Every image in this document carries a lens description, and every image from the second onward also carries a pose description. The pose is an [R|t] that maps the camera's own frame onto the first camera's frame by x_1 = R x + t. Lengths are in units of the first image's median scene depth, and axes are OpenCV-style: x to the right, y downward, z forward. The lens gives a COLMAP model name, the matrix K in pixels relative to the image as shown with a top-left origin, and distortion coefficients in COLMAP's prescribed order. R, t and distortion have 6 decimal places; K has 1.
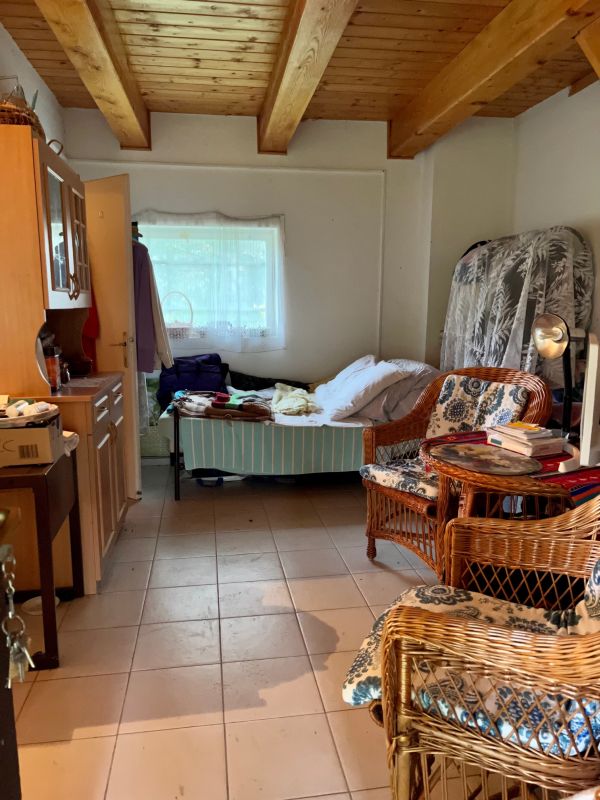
lens RADIAL K [[597.5, 0, 298.4], [0, 597.5, 402.9], [0, 0, 1]] dist [0.030603, -0.037697]
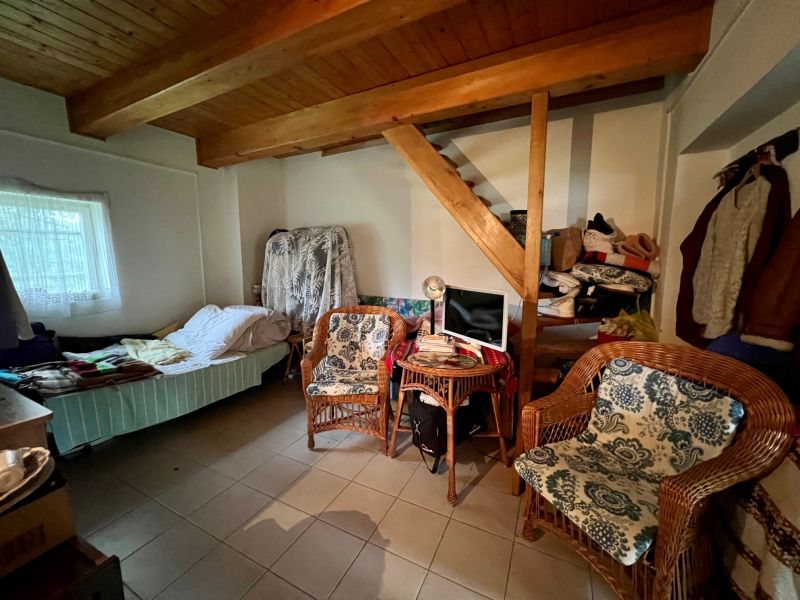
lens RADIAL K [[317.6, 0, 398.8], [0, 317.6, 297.3], [0, 0, 1]] dist [-0.002209, -0.000400]
pose [[0.586674, -0.099226, 0.803721, -0.268229], [0.138657, 0.990117, 0.021026, -0.068615], [-0.797865, 0.099107, 0.594634, 0.287226]]
